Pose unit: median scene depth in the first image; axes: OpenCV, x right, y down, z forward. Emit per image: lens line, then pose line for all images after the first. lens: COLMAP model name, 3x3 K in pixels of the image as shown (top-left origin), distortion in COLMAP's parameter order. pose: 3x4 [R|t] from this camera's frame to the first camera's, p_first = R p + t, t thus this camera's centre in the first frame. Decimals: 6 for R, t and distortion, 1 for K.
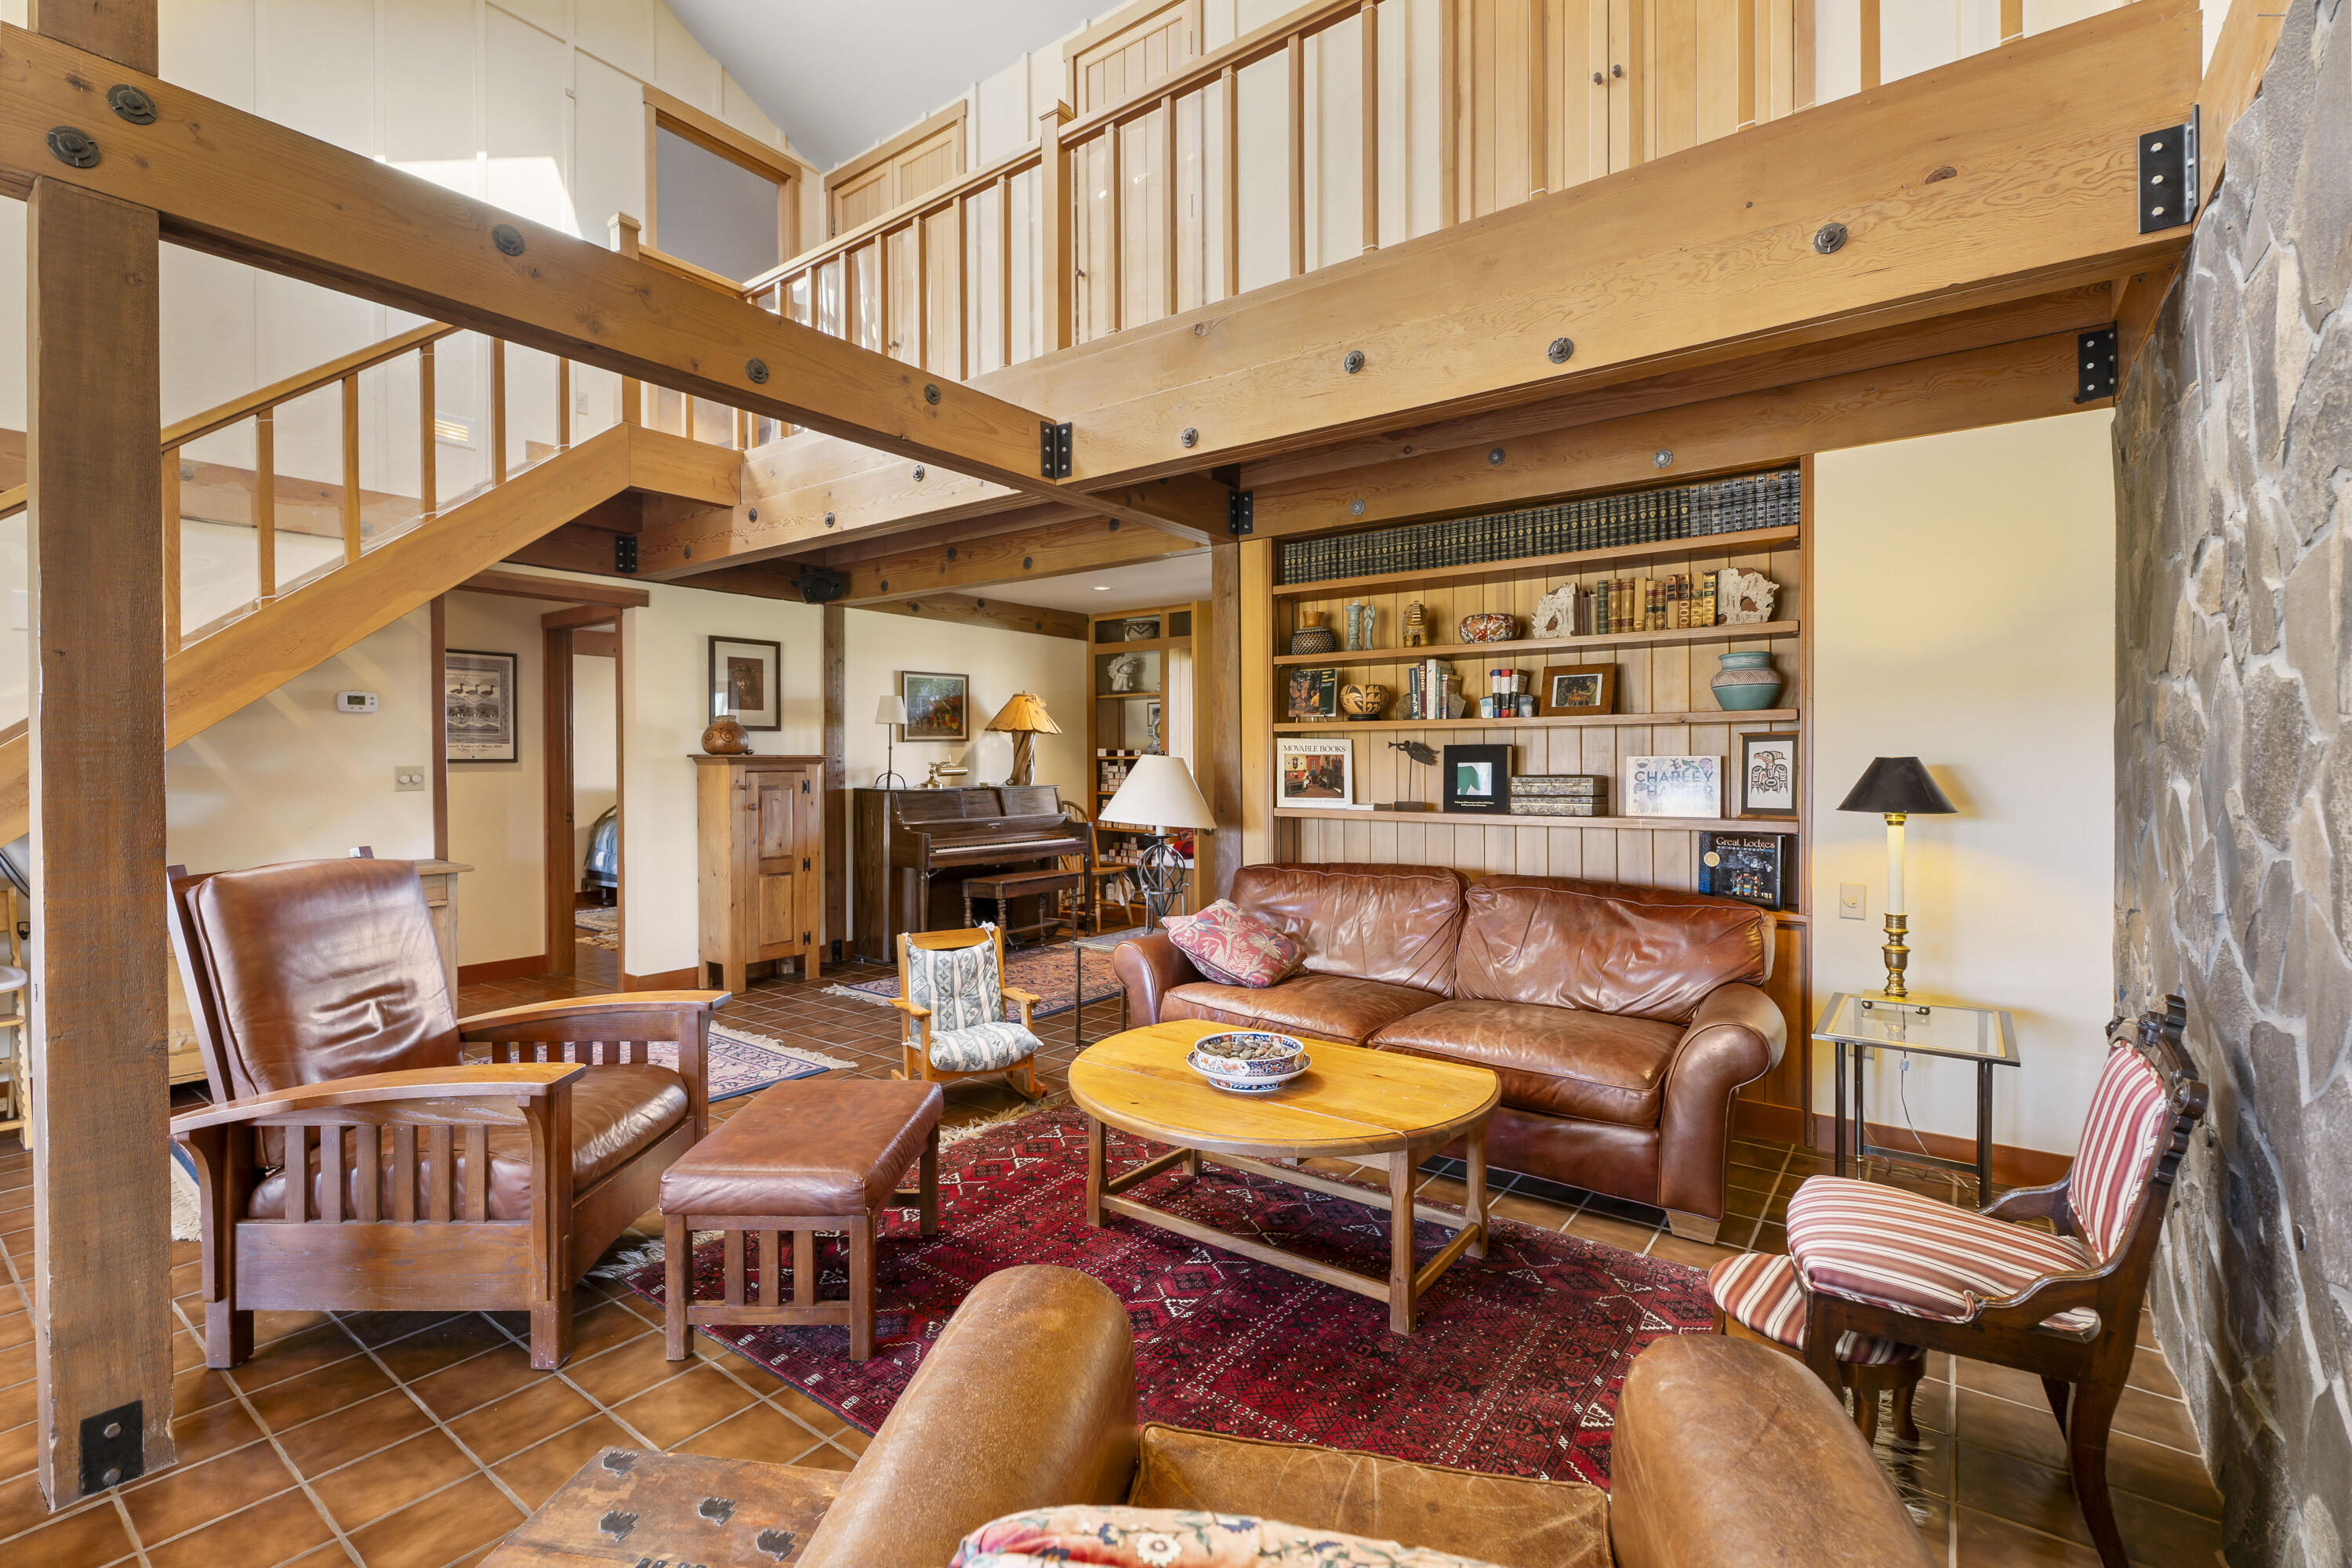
lens RADIAL K [[1063.2, 0, 1166.9], [0, 1063.2, 770.3], [0, 0, 1]] dist [0.009916, -0.002296]
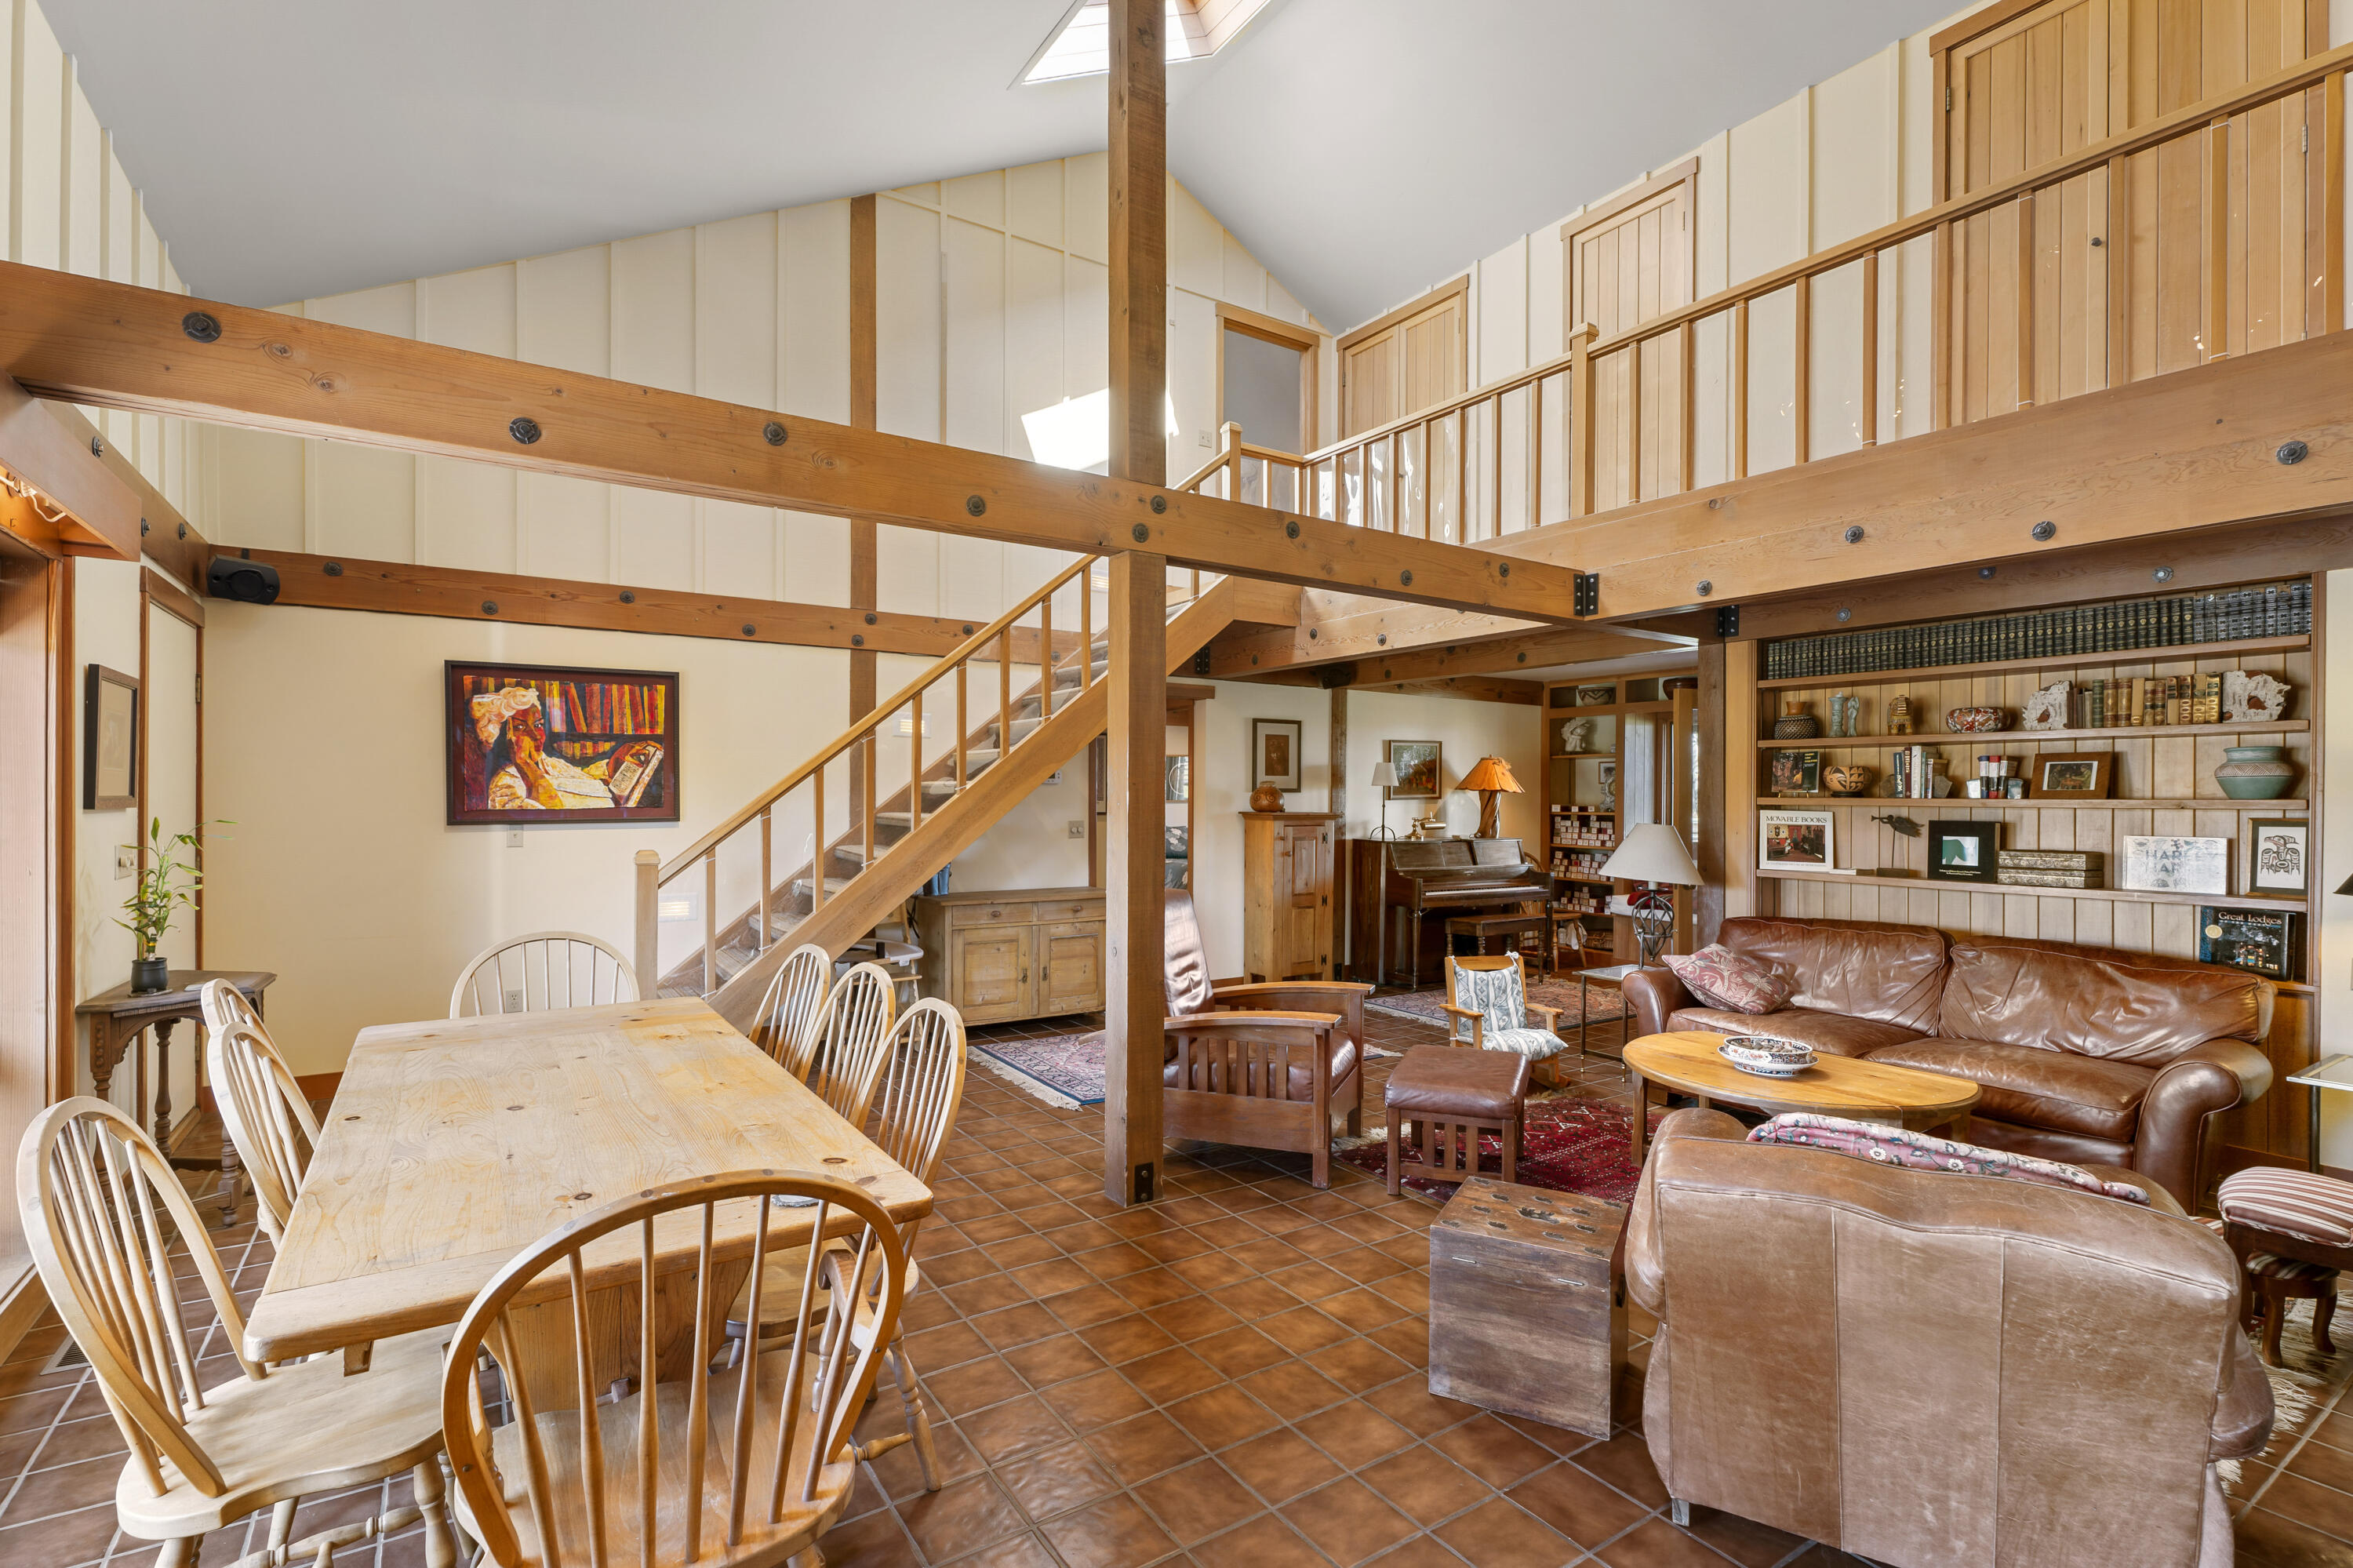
lens RADIAL K [[1063.7, 0, 1195.2], [0, 1063.7, 804.1], [0, 0, 1]] dist [0.009916, -0.002296]
pose [[0.942563, 0.011368, -0.333834, -0.115836], [-0.013423, 0.999902, -0.003848, -0.030483], [0.333758, 0.008109, 0.942624, -0.399280]]
